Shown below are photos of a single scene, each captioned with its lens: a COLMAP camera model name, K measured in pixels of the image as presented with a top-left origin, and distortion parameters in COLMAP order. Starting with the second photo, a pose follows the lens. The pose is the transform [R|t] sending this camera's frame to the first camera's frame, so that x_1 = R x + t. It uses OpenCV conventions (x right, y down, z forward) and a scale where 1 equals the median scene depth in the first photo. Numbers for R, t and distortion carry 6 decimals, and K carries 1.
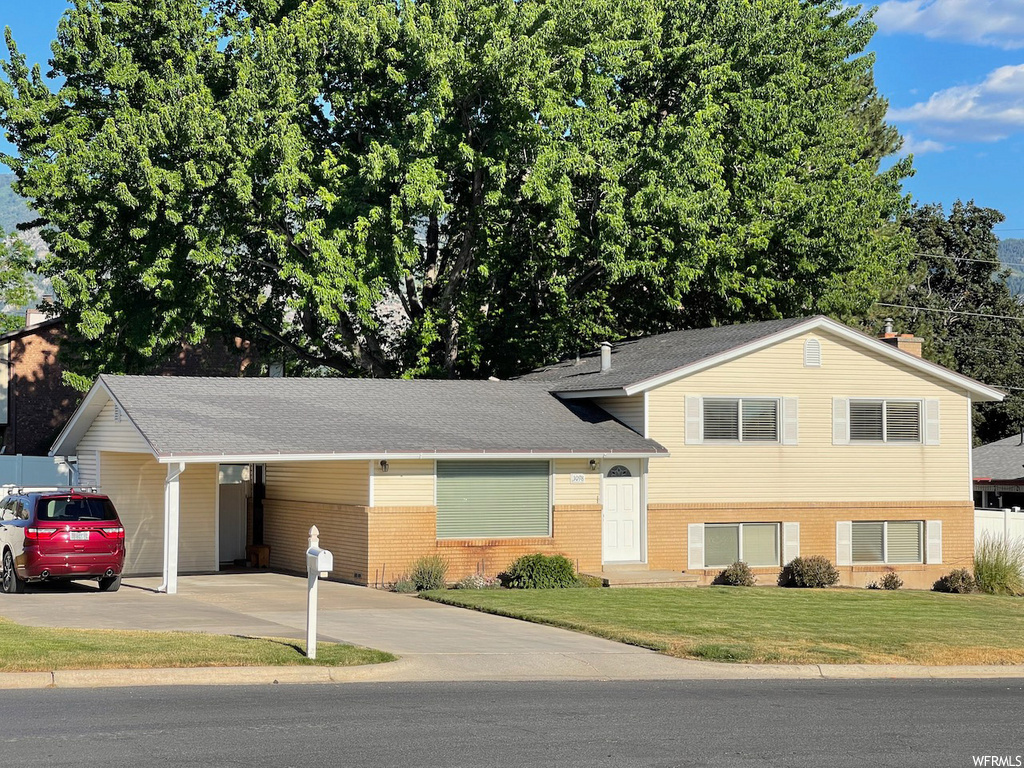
lens RADIAL K [[1900.7, 0, 512.8], [0, 1900.7, 383.7], [0, 0, 1]] dist [0.029559, 0.000000]
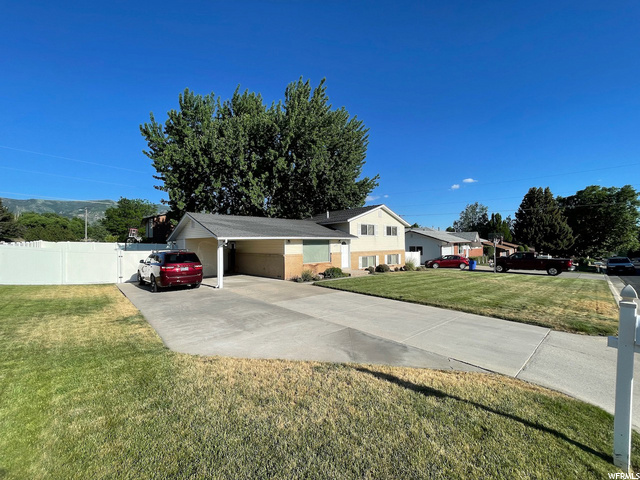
lens RADIAL K [[258.5, 0, 316.1], [0, 258.5, 243.4], [0, 0, 1]] dist [-0.000733, -0.000234]
pose [[0.955982, -0.013570, 0.293112, -0.138467], [0.005486, 0.999582, 0.028382, 0.032232], [-0.293375, -0.025525, 0.955657, 0.537618]]
